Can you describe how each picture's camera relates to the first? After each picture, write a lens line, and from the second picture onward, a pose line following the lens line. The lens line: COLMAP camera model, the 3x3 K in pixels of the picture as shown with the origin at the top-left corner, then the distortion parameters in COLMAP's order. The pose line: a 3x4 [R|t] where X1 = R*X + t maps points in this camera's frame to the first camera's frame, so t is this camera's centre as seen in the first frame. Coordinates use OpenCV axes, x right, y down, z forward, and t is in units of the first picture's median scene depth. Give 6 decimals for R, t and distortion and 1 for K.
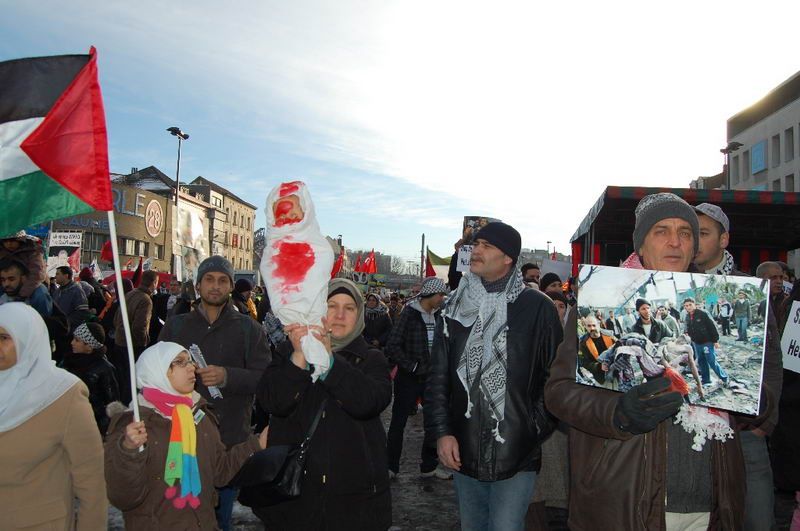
lens RADIAL K [[638.1, 0, 402.3], [0, 638.1, 266.2], [0, 0, 1]] dist [-0.070011, 0.016573]
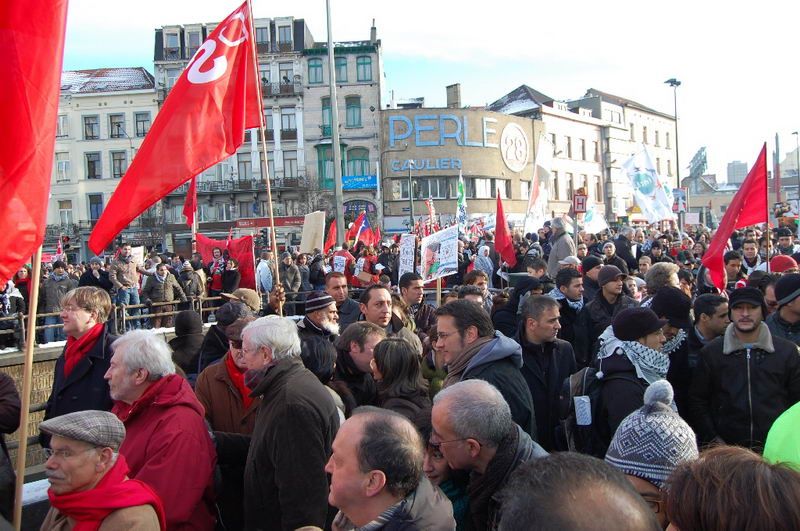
lens RADIAL K [[638.1, 0, 407.5], [0, 638.1, 267.2], [0, 0, 1]] dist [-0.070011, 0.016573]
pose [[0.763031, -0.042323, -0.644975, 0.001286], [0.106312, 0.992482, 0.060644, 0.007328], [0.637559, -0.114842, 0.761794, 0.262032]]
